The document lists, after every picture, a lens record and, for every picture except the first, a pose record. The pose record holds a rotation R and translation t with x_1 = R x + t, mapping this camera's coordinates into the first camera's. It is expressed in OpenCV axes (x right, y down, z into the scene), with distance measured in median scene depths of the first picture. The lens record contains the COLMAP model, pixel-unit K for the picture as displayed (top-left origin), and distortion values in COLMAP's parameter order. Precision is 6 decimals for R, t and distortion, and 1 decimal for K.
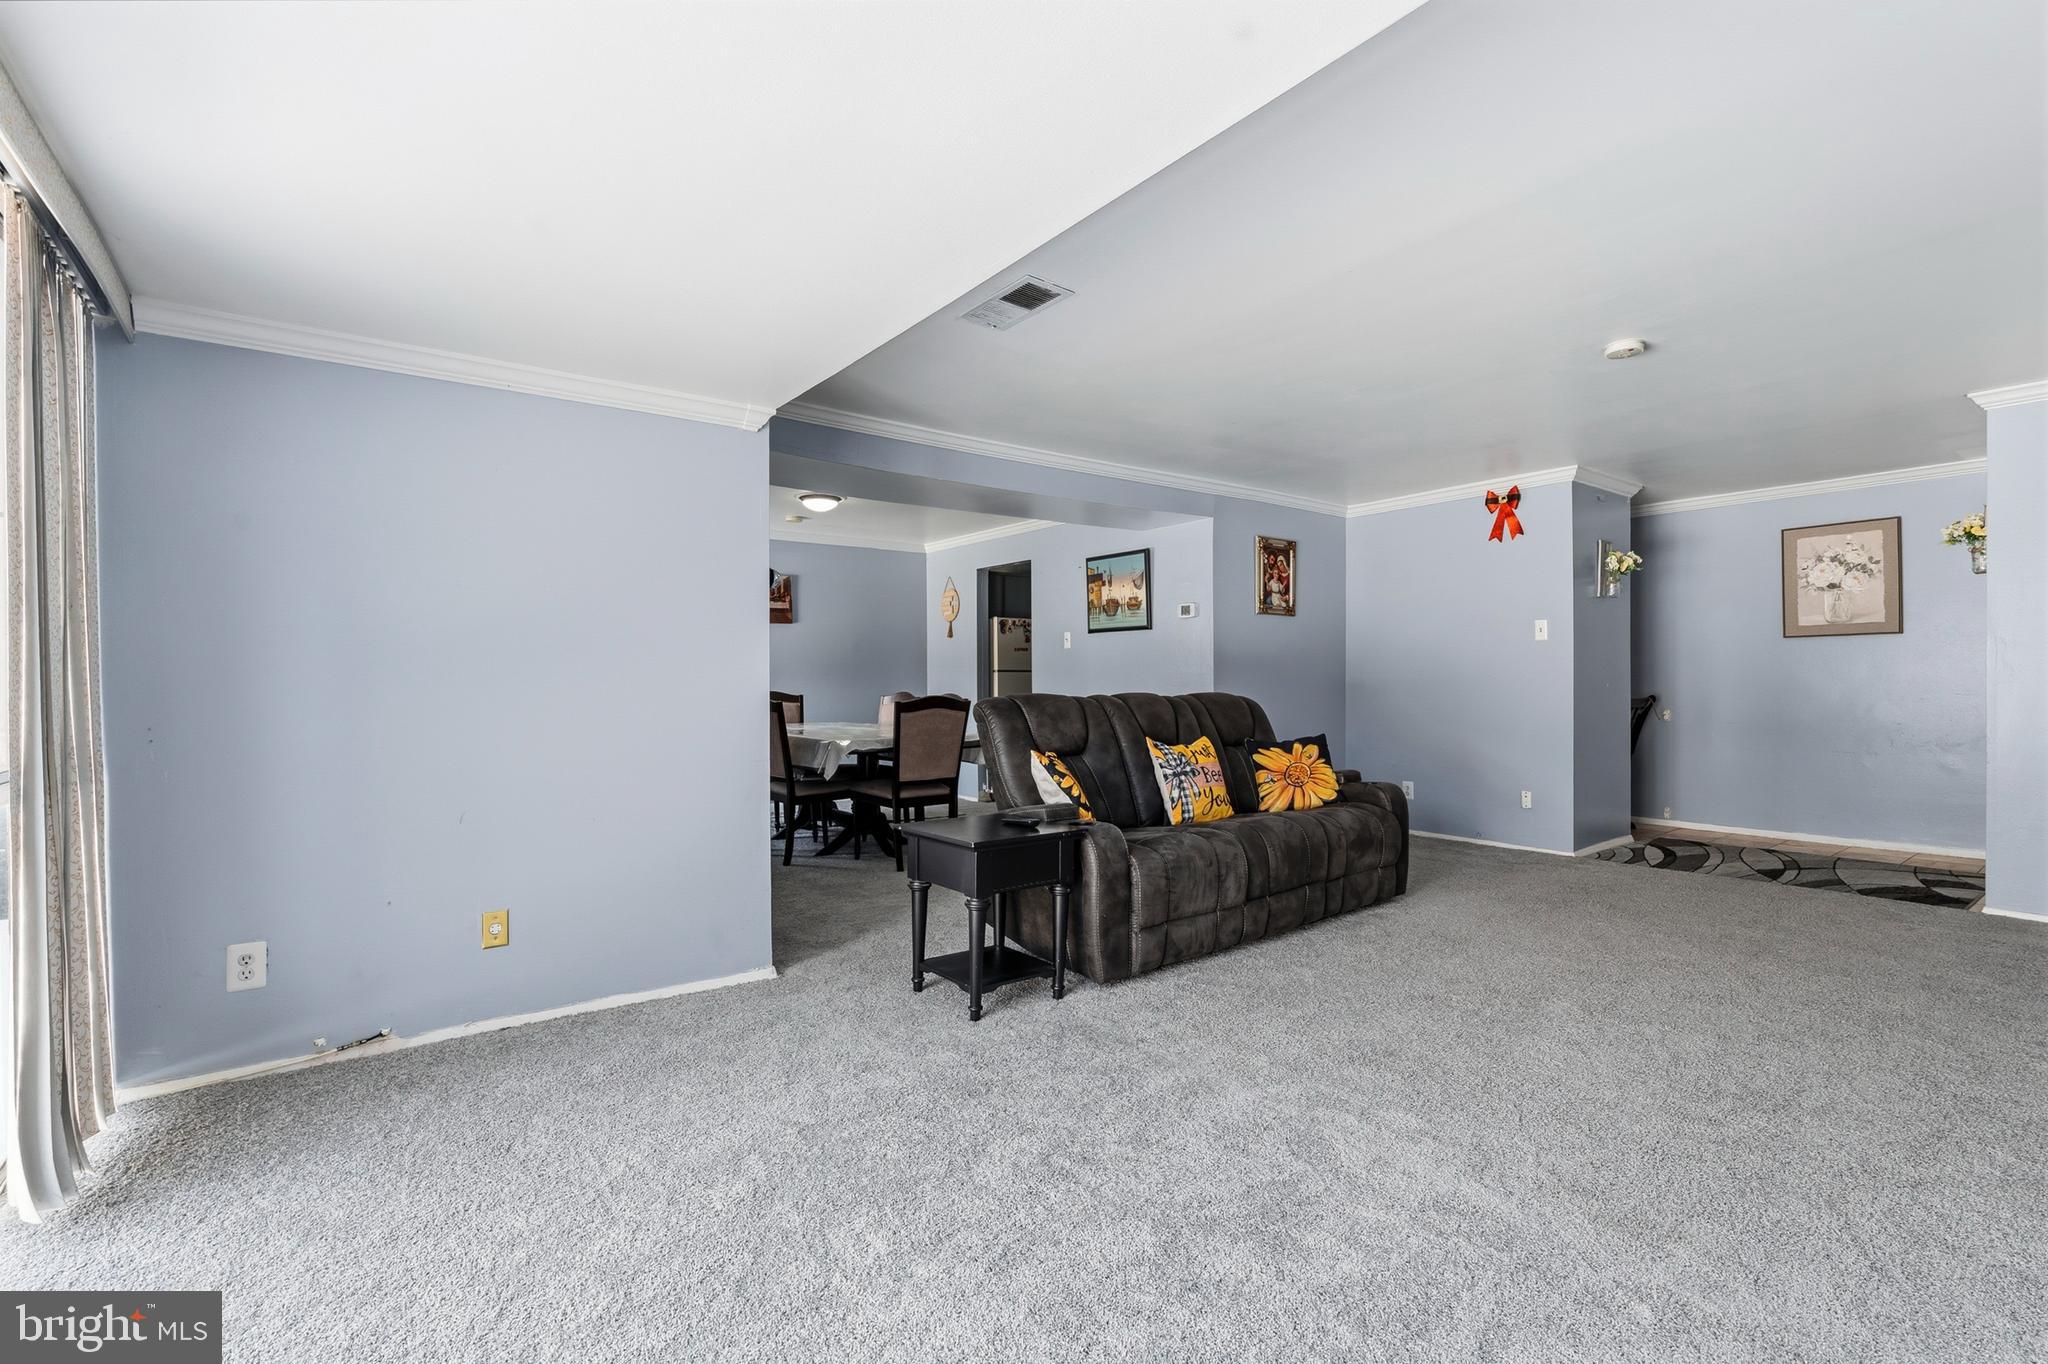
lens RADIAL K [[925.9, 0, 1032.3], [0, 925.9, 692.5], [0, 0, 1]] dist [-0.001171, -0.000595]
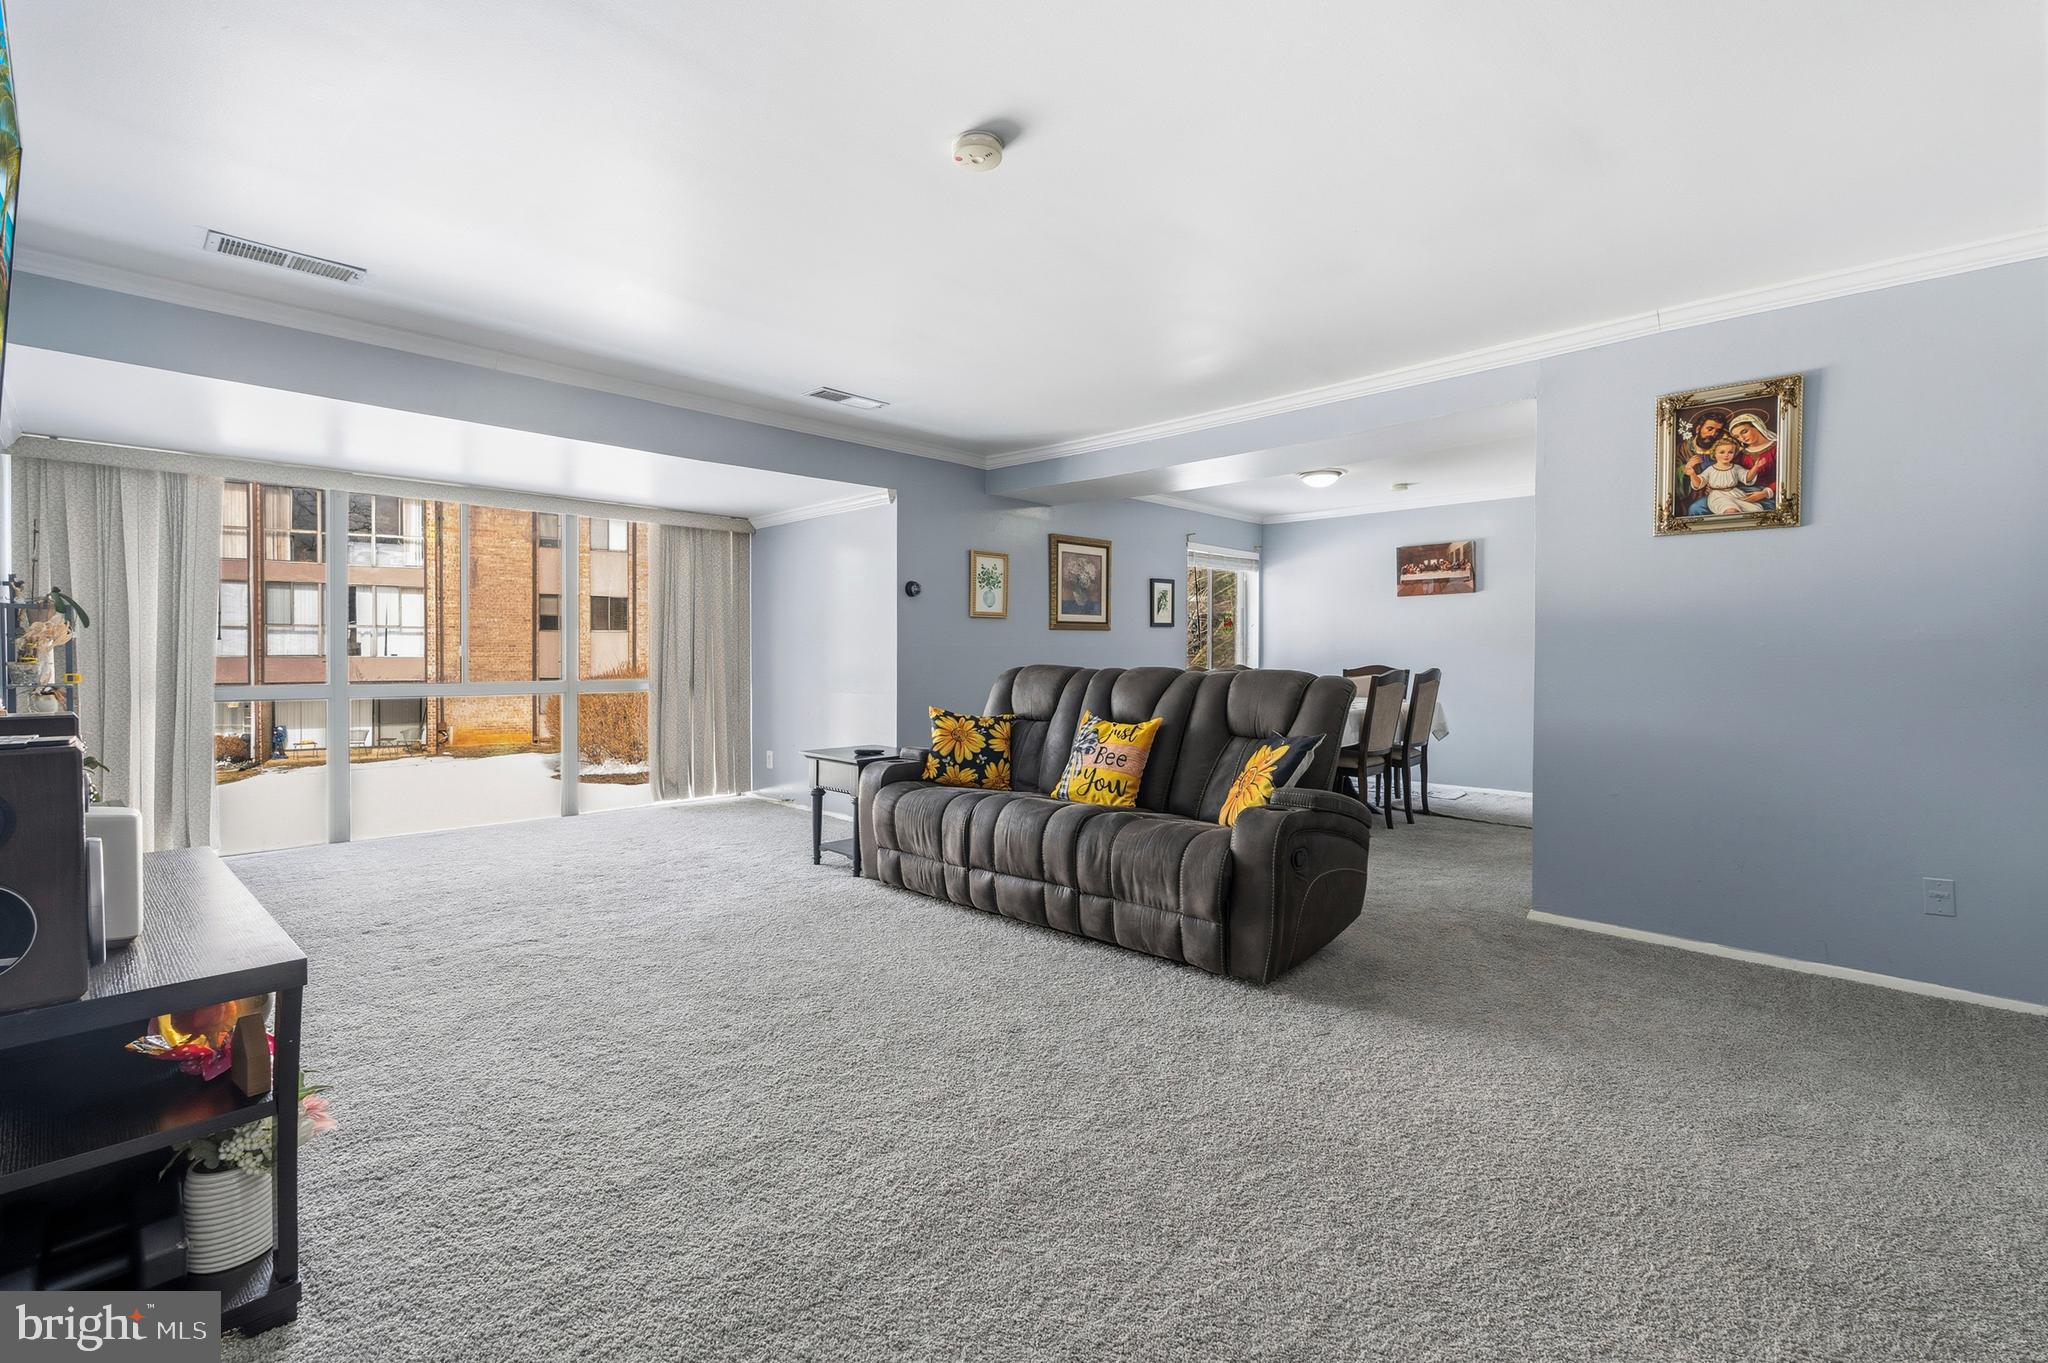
lens RADIAL K [[925.9, 0, 1026.8], [0, 925.9, 663.4], [0, 0, 1]] dist [-0.001171, -0.000595]
pose [[0.126726, 0.010780, -0.991879, 0.738989], [-0.014479, 0.999855, 0.009017, -0.007270], [0.991832, 0.013219, 0.126863, 0.542949]]
